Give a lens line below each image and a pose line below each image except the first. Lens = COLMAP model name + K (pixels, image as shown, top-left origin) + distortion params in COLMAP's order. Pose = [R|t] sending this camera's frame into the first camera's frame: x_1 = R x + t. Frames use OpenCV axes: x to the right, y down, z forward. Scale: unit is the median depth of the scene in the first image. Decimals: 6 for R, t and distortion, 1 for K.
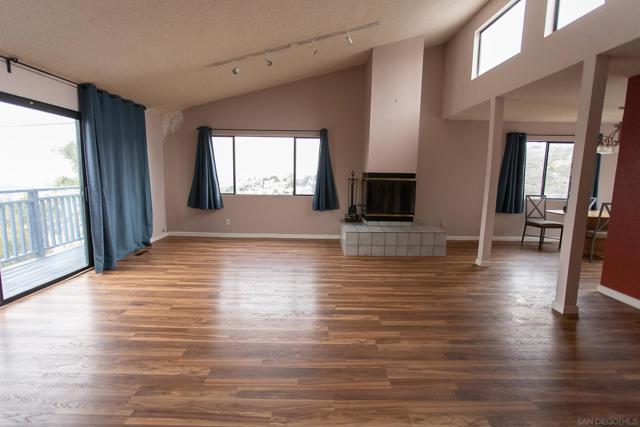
lens RADIAL K [[303.9, 0, 317.7], [0, 303.9, 213.3], [0, 0, 1]] dist [-0.015457, 0.006314]
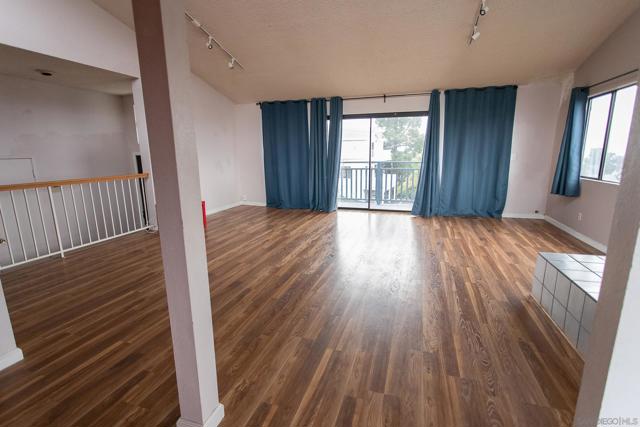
lens RADIAL K [[303.9, 0, 319.3], [0, 303.9, 213.6], [0, 0, 1]] dist [-0.015457, 0.006314]
pose [[-0.312026, 0.175291, -0.933763, 1.022045], [-0.120867, 0.967522, 0.222018, -0.114736], [0.942354, 0.182137, -0.280706, 1.111278]]
